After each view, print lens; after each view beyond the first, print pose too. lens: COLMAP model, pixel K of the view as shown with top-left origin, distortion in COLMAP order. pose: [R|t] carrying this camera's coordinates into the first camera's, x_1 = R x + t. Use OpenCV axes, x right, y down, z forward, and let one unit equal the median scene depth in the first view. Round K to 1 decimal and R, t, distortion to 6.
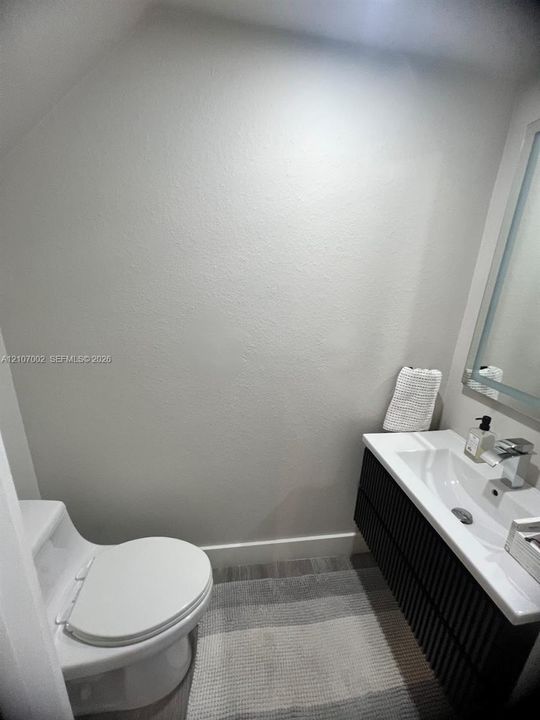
lens RADIAL K [[287.1, 0, 273.1], [0, 287.1, 358.3], [0, 0, 1]] dist [-0.001314, -0.000079]
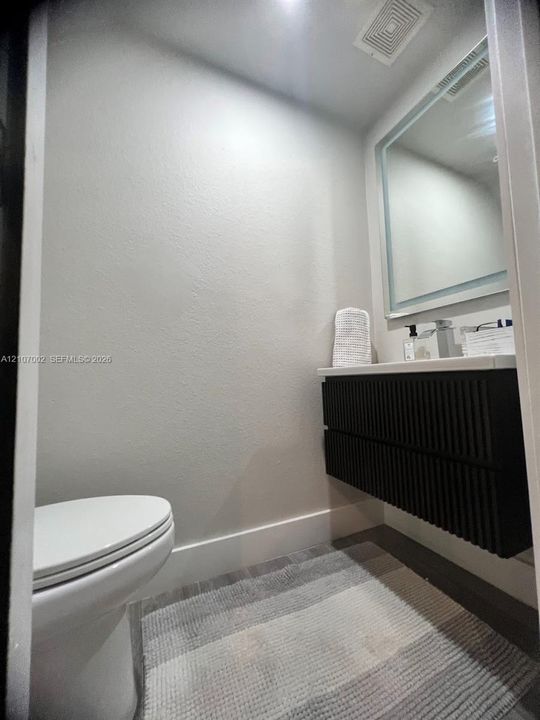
lens RADIAL K [[287.1, 0, 272.4], [0, 287.1, 357.5], [0, 0, 1]] dist [-0.001314, -0.000079]
pose [[0.957735, -0.059413, 0.281451, -0.122313], [0.155433, 0.930186, -0.332558, 0.539727], [-0.242043, 0.362249, 0.900106, 0.108584]]
